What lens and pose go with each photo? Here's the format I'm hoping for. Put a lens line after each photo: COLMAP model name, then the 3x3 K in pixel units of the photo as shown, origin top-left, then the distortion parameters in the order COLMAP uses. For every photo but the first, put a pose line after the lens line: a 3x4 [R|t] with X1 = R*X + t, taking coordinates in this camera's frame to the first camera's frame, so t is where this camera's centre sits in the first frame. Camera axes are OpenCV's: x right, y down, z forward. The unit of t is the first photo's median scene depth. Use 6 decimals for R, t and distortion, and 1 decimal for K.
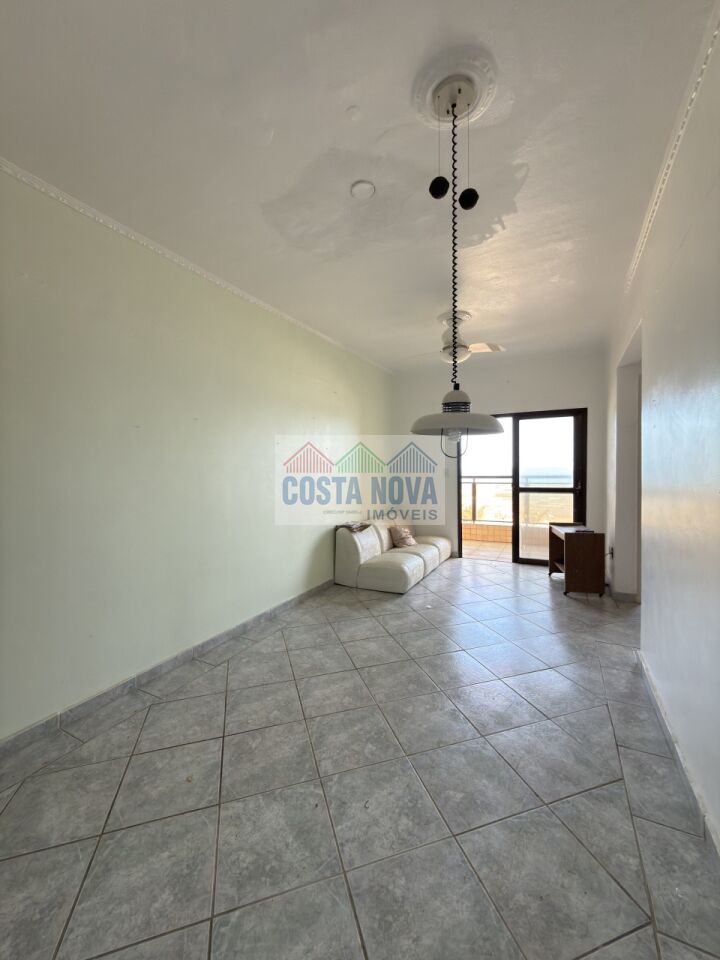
lens RADIAL K [[383.1, 0, 359.2], [0, 383.1, 482.0], [0, 0, 1]] dist [-0.000804, 0.000860]
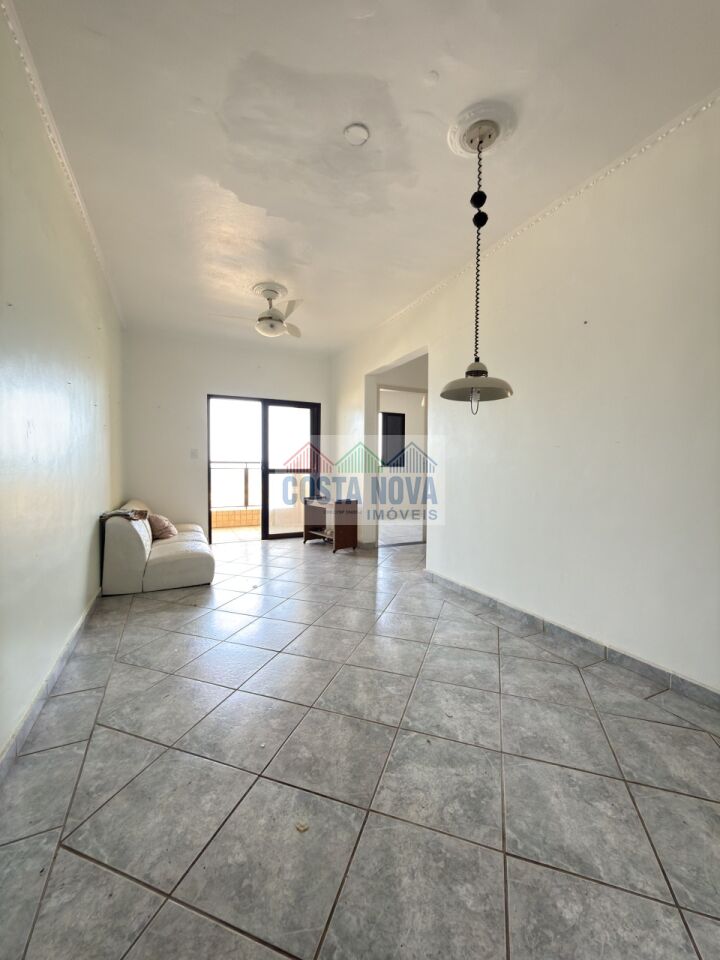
lens RADIAL K [[383.1, 0, 360.4], [0, 383.1, 480.5], [0, 0, 1]] dist [-0.000804, 0.000860]
pose [[0.597885, -0.015830, 0.801426, -0.514345], [0.015220, 0.999849, 0.008395, 0.073941], [-0.801438, 0.007178, 0.598035, 0.270748]]
